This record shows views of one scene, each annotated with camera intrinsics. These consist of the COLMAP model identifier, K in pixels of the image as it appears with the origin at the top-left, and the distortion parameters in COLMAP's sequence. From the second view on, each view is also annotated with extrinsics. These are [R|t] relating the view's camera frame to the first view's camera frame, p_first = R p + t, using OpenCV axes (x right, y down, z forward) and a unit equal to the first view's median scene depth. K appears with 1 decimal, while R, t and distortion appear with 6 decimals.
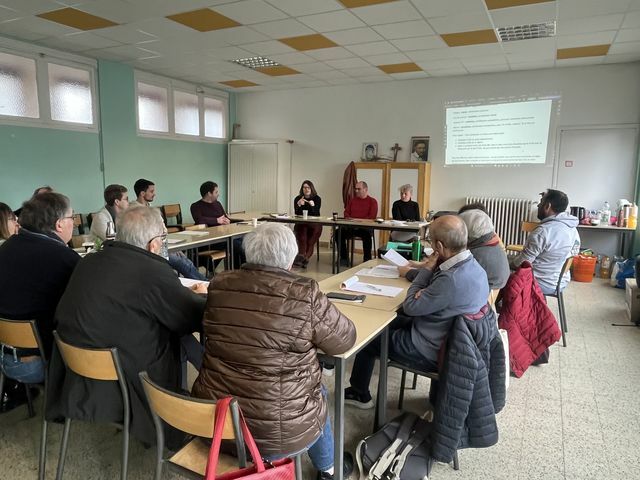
lens RADIAL K [[454.8, 0, 319.6], [0, 454.8, 239.1], [0, 0, 1]] dist [0.002367, 0.000806]
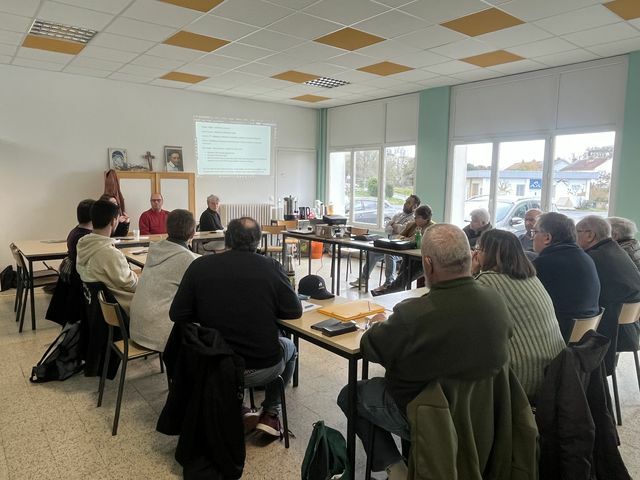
lens RADIAL K [[454.8, 0, 319.7], [0, 454.8, 239.1], [0, 0, 1]] dist [0.002367, 0.000806]
pose [[0.408507, -0.115579, 0.905408, -0.573821], [0.135747, 0.988612, 0.064953, -0.047680], [-0.902605, 0.096373, 0.419544, 0.321981]]
